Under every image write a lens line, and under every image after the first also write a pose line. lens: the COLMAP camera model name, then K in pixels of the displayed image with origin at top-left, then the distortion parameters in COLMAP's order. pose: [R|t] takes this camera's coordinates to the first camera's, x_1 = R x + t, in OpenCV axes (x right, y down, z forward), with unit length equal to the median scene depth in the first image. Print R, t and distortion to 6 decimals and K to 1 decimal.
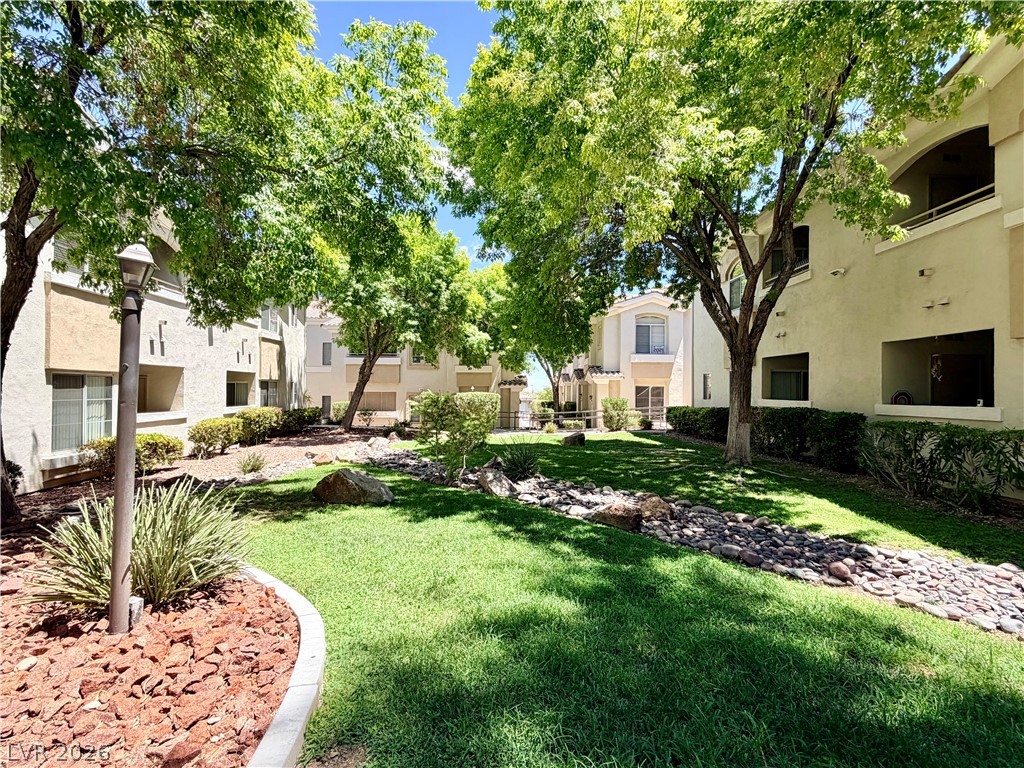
lens RADIAL K [[475.3, 0, 512.0], [0, 475.3, 384.0], [0, 0, 1]] dist [-0.005397, -0.001091]
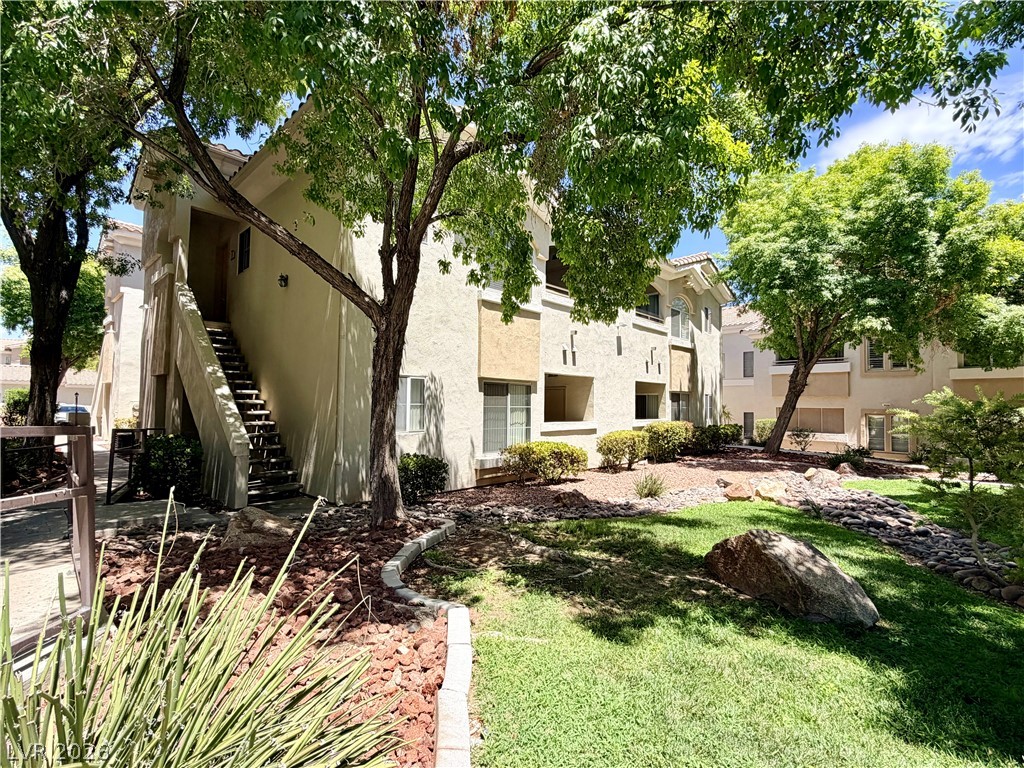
lens RADIAL K [[475.3, 0, 512.0], [0, 475.3, 384.0], [0, 0, 1]] dist [-0.005397, -0.001091]
pose [[0.667193, -0.025748, -0.744440, -0.059524], [-0.003654, 0.999277, -0.037837, 0.014619], [0.744876, 0.027965, 0.666617, 0.184049]]
